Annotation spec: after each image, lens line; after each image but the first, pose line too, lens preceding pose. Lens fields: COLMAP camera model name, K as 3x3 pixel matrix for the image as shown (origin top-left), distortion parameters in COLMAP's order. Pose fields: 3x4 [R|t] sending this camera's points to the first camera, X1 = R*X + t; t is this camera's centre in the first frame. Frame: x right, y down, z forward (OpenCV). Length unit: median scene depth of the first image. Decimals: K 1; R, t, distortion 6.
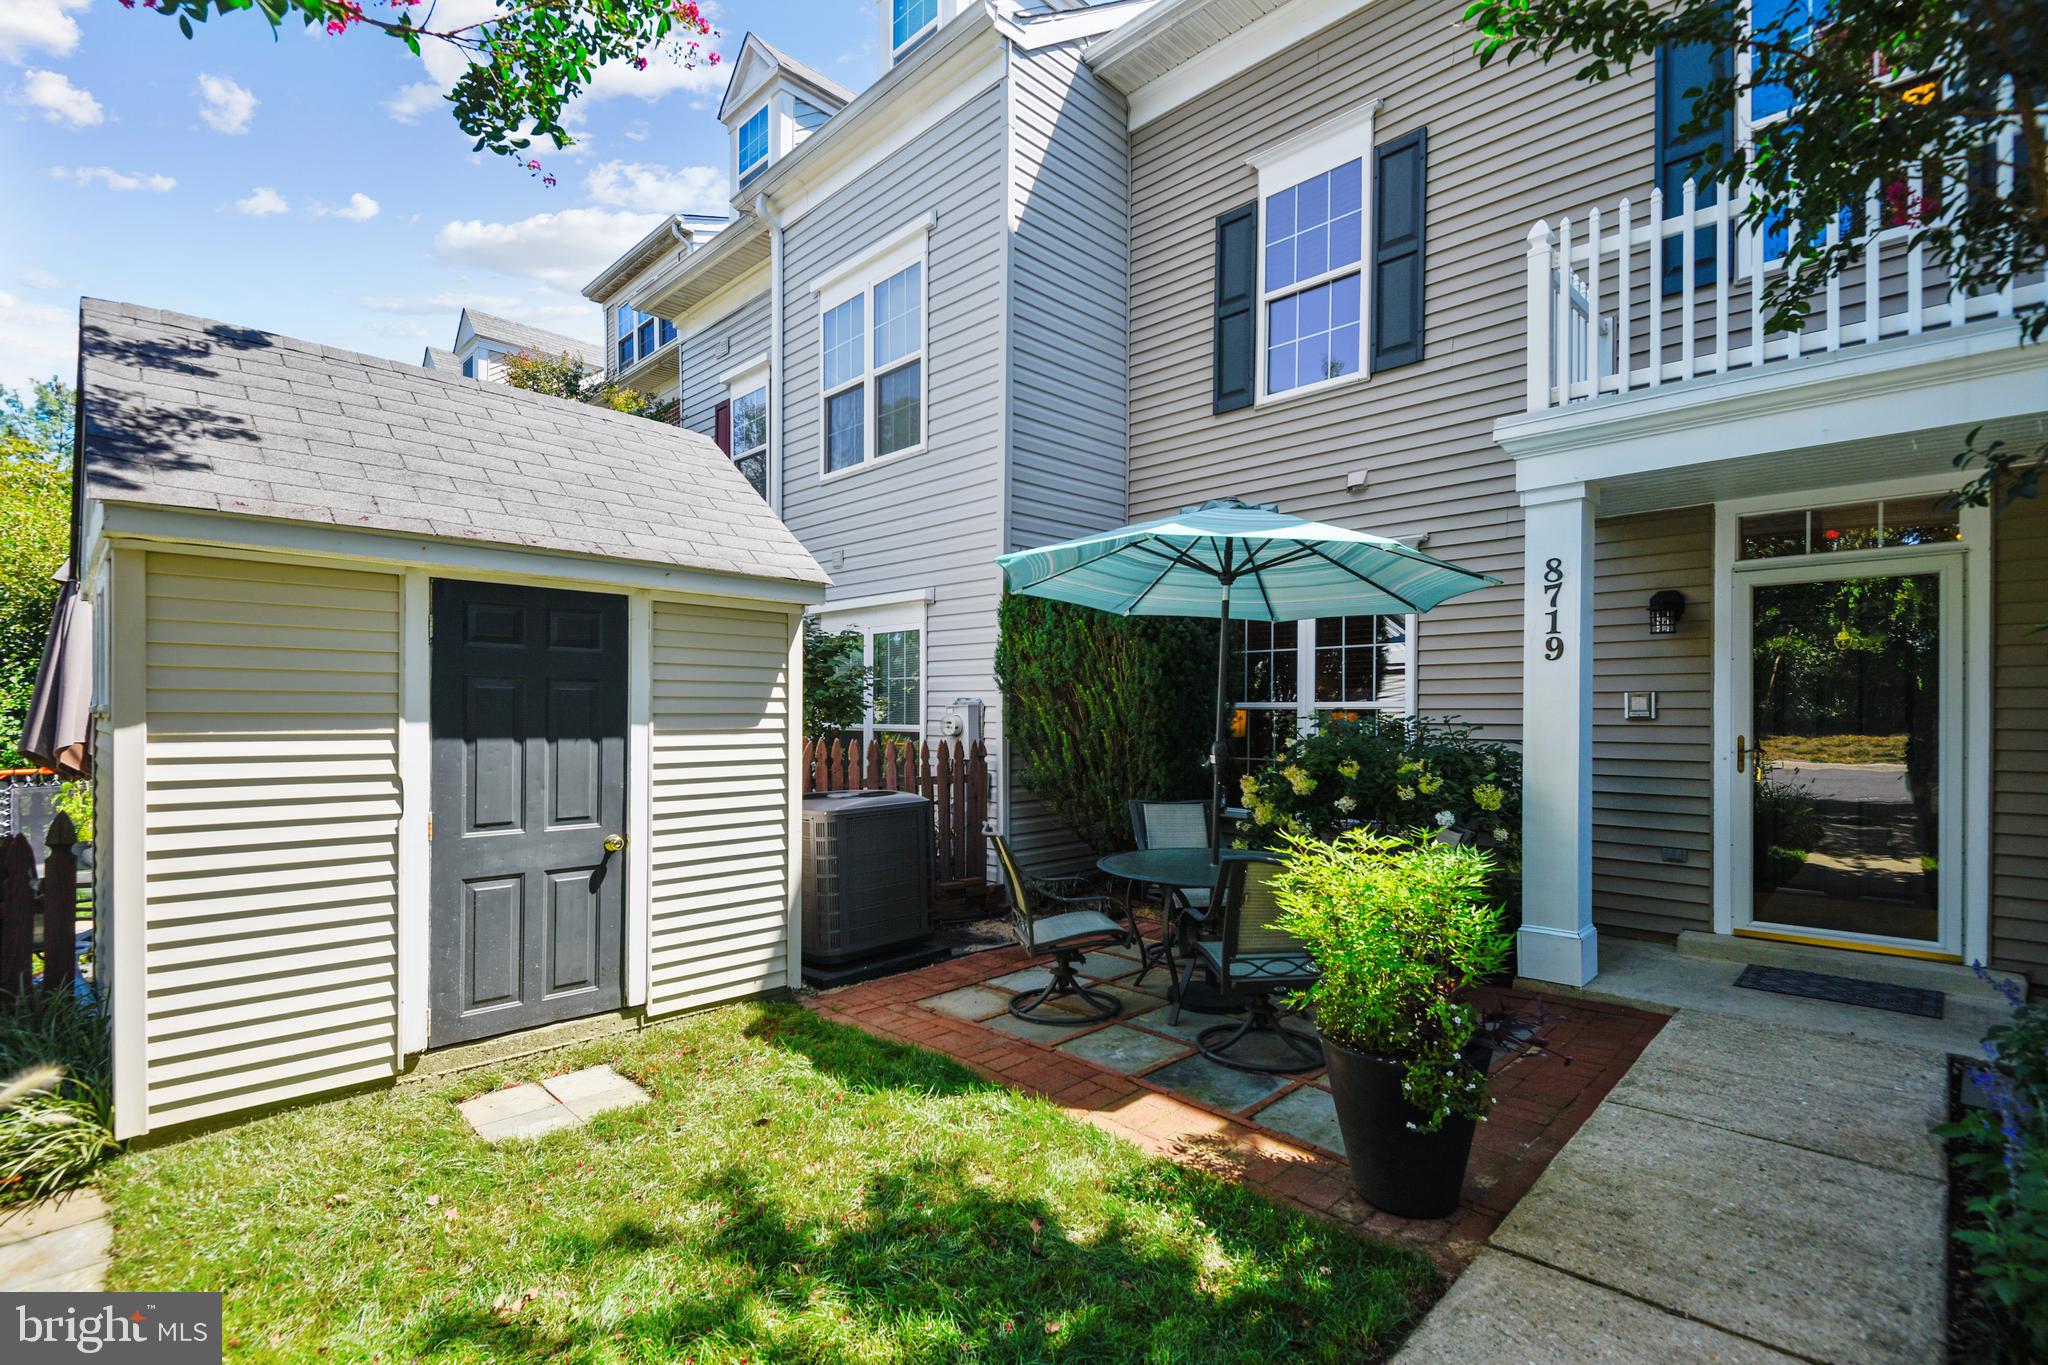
lens RADIAL K [[935.8, 0, 1017.6], [0, 935.8, 700.8], [0, 0, 1]] dist [-0.016364, -0.001526]
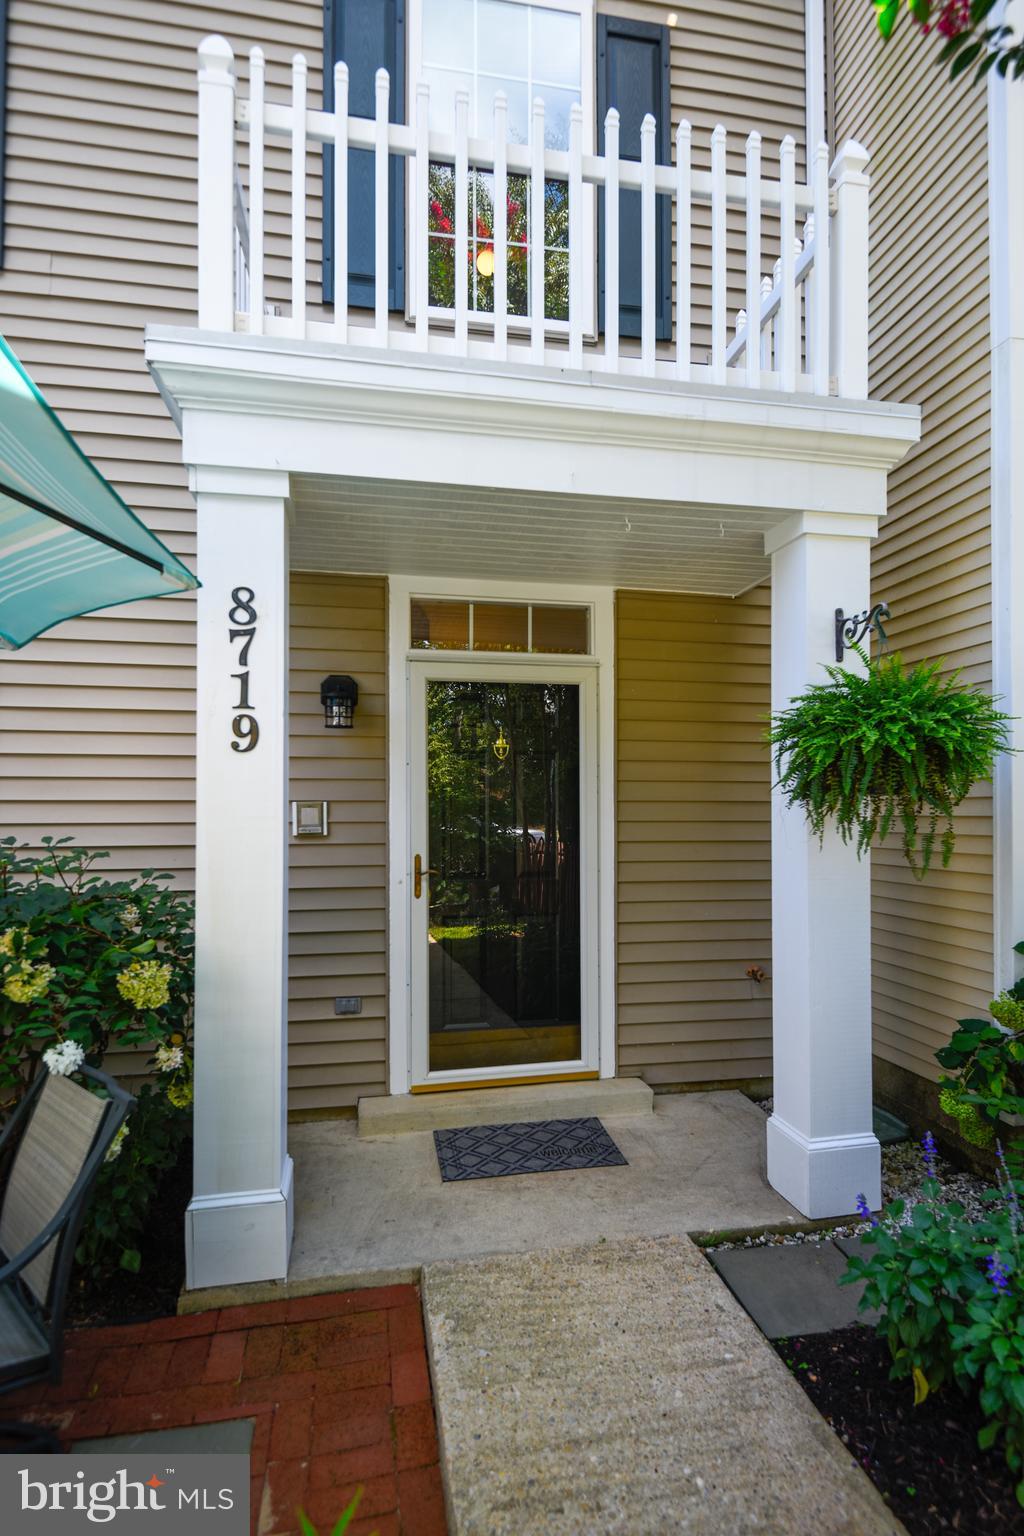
lens RADIAL K [[830.3, 0, 512.0], [0, 830.3, 808.2], [0, 0, 1]] dist [0.021565, -0.000767]
pose [[0.566712, -0.000642, 0.823916, 0.213209], [-0.007234, 0.999957, 0.005755, -0.010097], [-0.823884, -0.009221, 0.566683, 0.519146]]
